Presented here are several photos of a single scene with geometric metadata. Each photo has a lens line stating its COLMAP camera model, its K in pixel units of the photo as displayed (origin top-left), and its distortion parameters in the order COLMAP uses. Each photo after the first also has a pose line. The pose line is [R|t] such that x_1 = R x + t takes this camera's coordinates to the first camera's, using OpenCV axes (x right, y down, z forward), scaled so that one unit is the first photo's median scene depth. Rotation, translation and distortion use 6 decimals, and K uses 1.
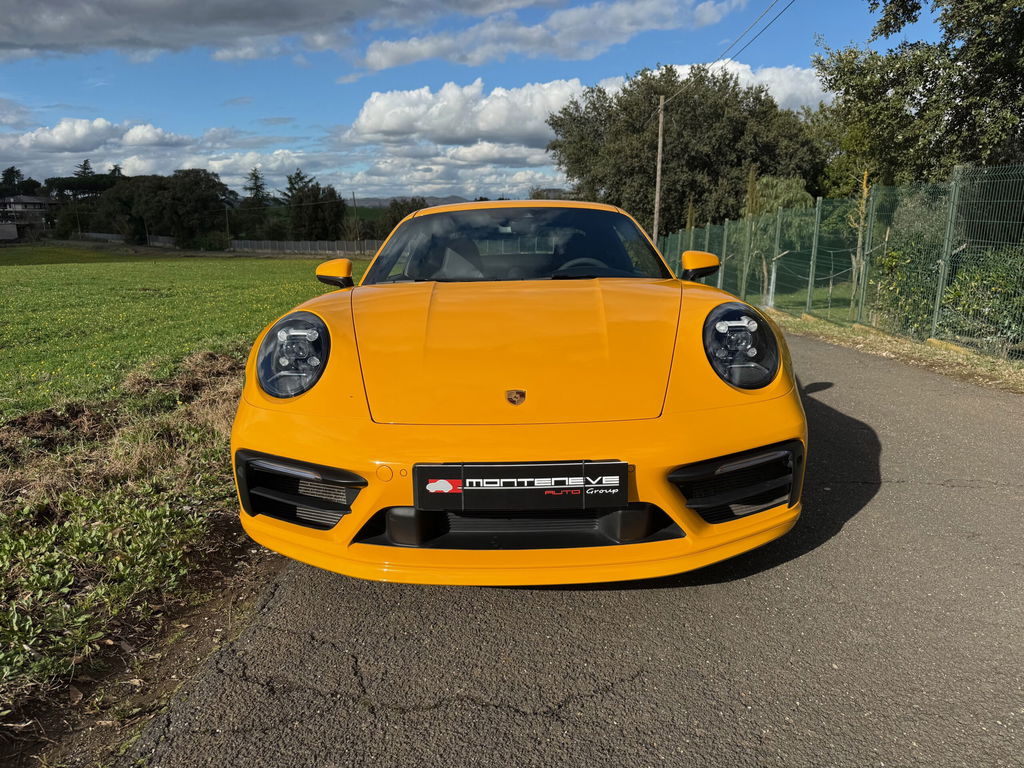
lens RADIAL K [[725.4, 0, 511.9], [0, 725.4, 386.6], [0, 0, 1]] dist [0.014265, -0.024897]
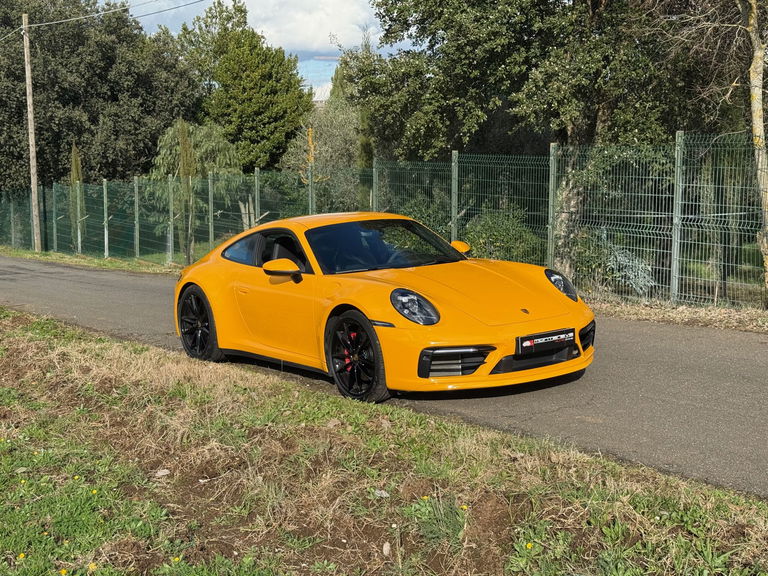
lens RADIAL K [[1071.8, 0, 381.6], [0, 1071.8, 282.5], [0, 0, 1]] dist [0.108117, 0.000000]
pose [[0.800982, -0.077020, 0.593714, -0.205210], [0.134641, 0.989461, -0.053287, 0.003701], [-0.583352, 0.122620, 0.802910, -0.136969]]
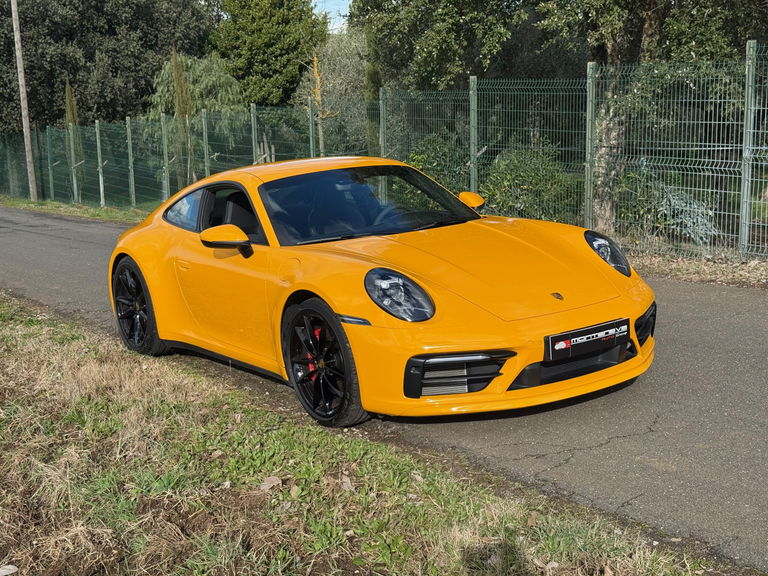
lens RADIAL K [[1071.8, 0, 378.3], [0, 1071.8, 290.4], [0, 0, 1]] dist [0.108117, 0.000000]
pose [[0.818243, -0.133752, 0.559097, -0.143529], [0.156045, 0.987718, 0.007917, -0.007043], [-0.553289, 0.080766, 0.829064, -0.075345]]
